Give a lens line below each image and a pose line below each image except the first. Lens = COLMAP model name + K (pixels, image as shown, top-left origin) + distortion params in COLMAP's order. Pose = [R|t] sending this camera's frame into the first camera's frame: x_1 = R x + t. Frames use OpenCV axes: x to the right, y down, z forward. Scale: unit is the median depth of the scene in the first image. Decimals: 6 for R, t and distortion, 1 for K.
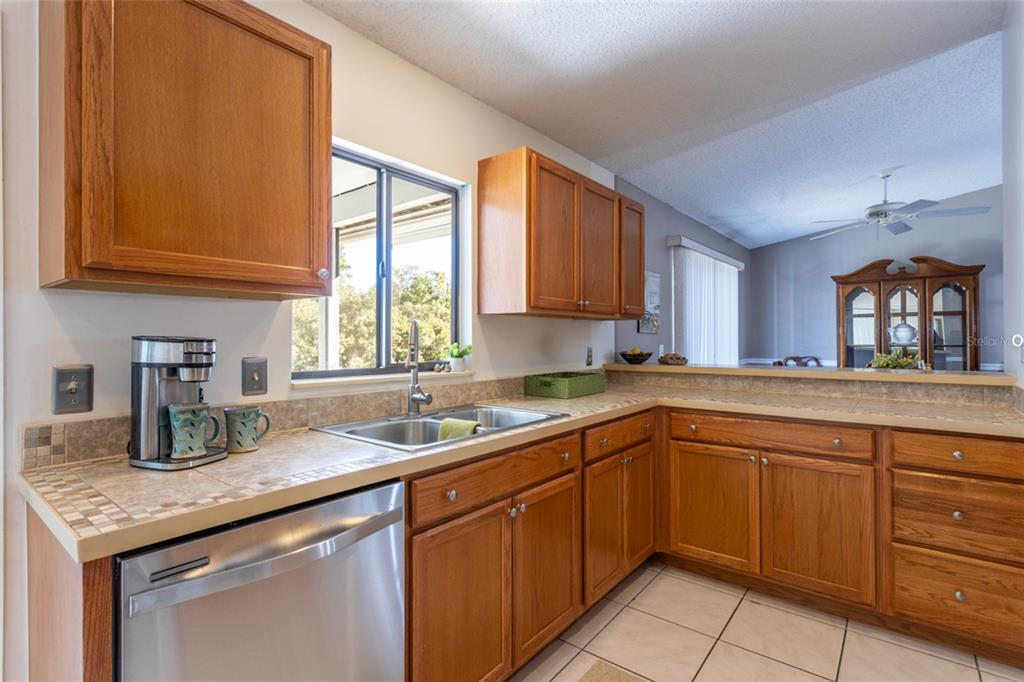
lens RADIAL K [[483.7, 0, 513.8], [0, 483.7, 335.5], [0, 0, 1]] dist [-0.002026, 0.001380]
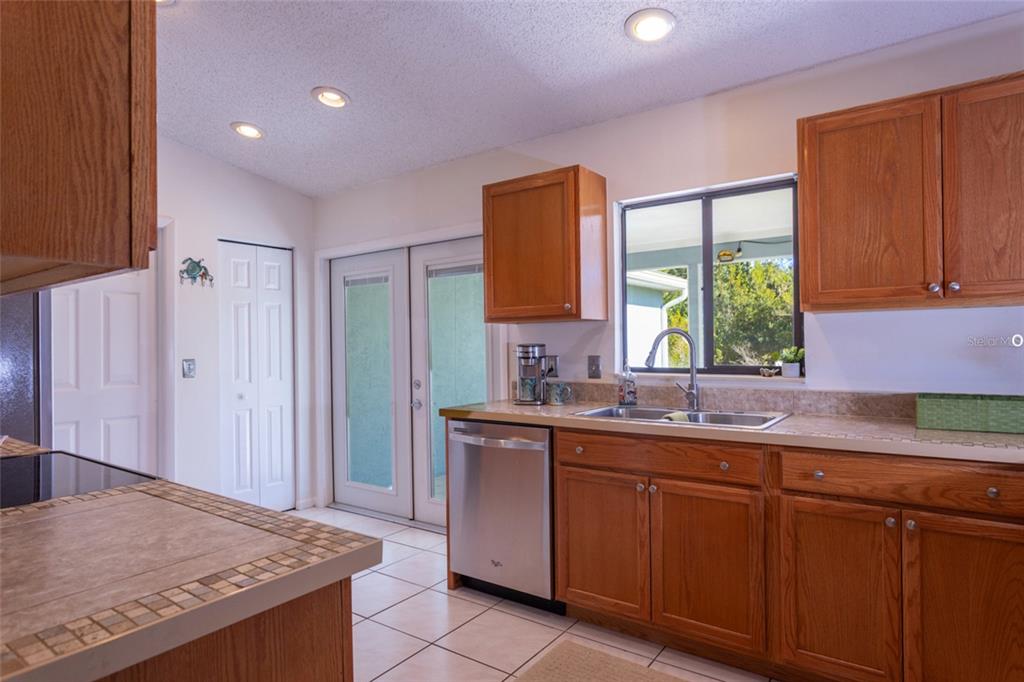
lens RADIAL K [[582.8, 0, 511.4], [0, 582.8, 343.0], [0, 0, 1]] dist [-0.012311, 0.006074]
pose [[0.064633, -0.002908, -0.997905, 1.071894], [0.017310, 0.999849, -0.001792, 0.000323], [0.997759, -0.017158, 0.064674, 0.440133]]
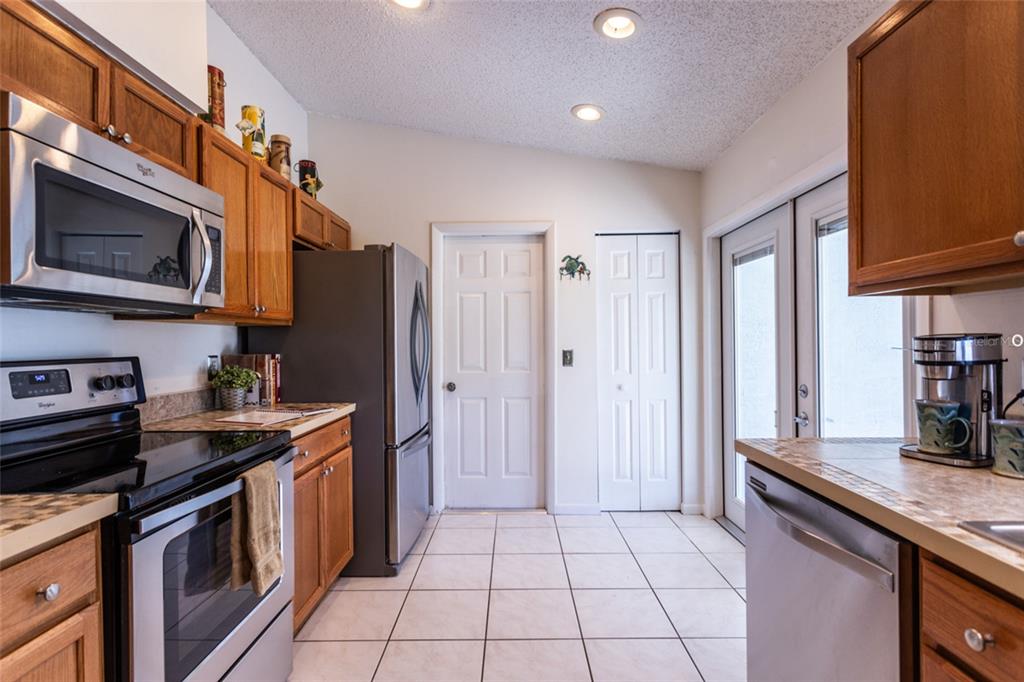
lens RADIAL K [[483.7, 0, 512.9], [0, 483.7, 344.4], [0, 0, 1]] dist [-0.002026, 0.001380]
pose [[-0.779120, 0.014920, -0.626697, 0.375310], [0.015509, 0.999869, 0.004523, 0.002987], [0.626683, -0.006196, -0.779250, 0.705536]]
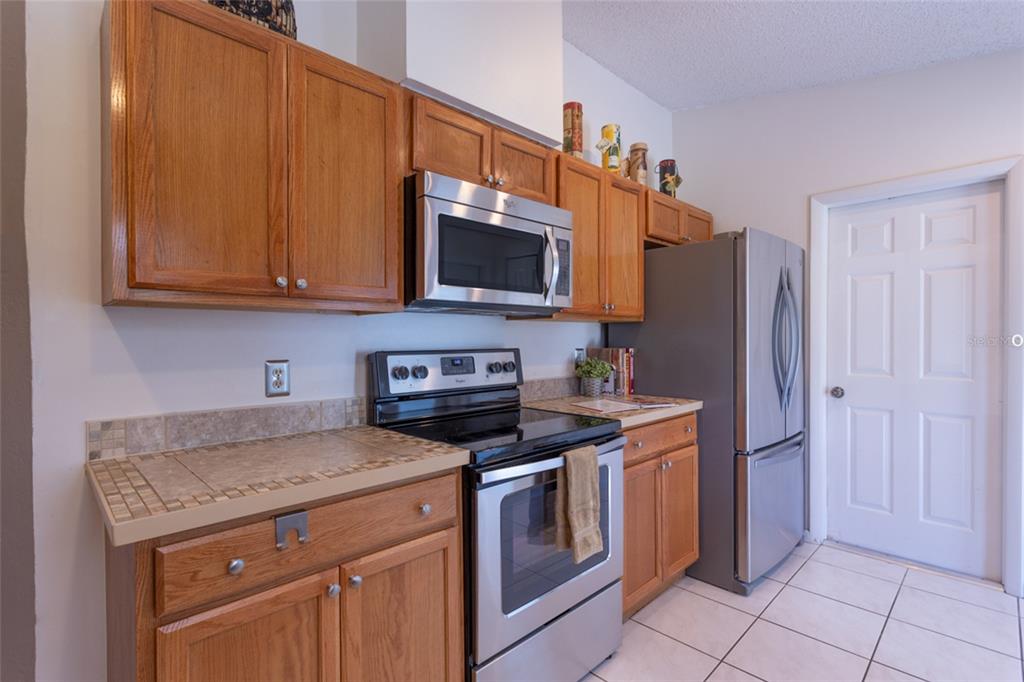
lens RADIAL K [[483.7, 0, 513.8], [0, 483.7, 341.0], [0, 0, 1]] dist [-0.002026, 0.001380]
pose [[-0.993910, 0.010280, 0.109716, 0.253556], [0.010090, 0.999946, -0.002286, 0.003398], [-0.109734, -0.001165, -0.993960, 0.720268]]
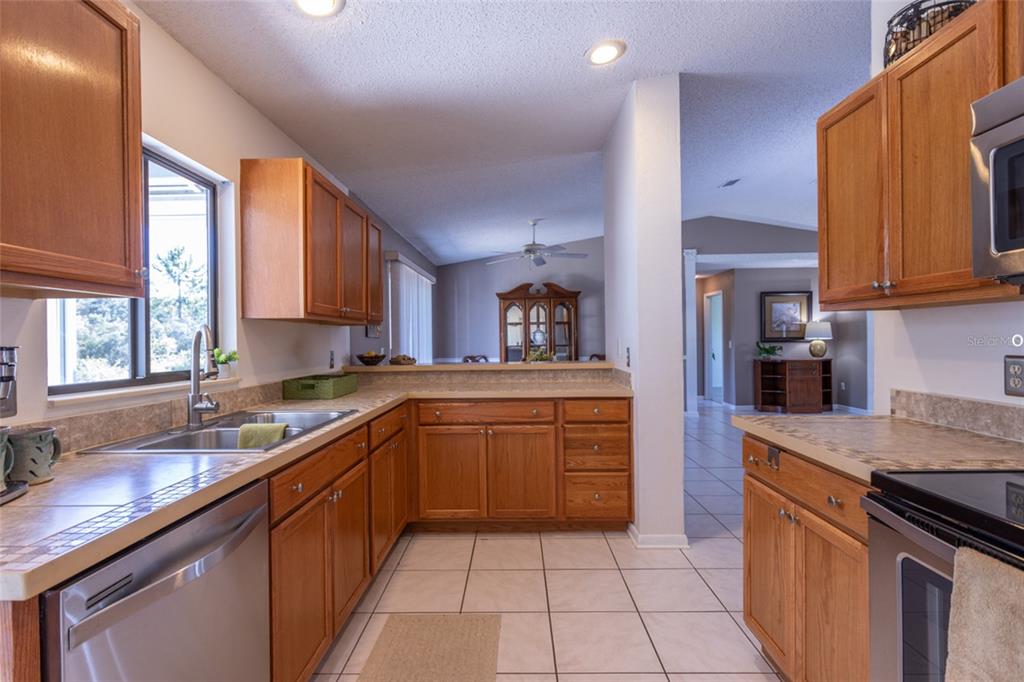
lens RADIAL K [[483.7, 0, 501.8], [0, 483.7, 340.8], [0, 0, 1]] dist [-0.002026, 0.001380]
pose [[0.792389, -0.008059, 0.609963, -0.272060], [0.006570, 0.999967, 0.004676, -0.000271], [-0.609981, 0.000302, 0.792416, -0.085446]]
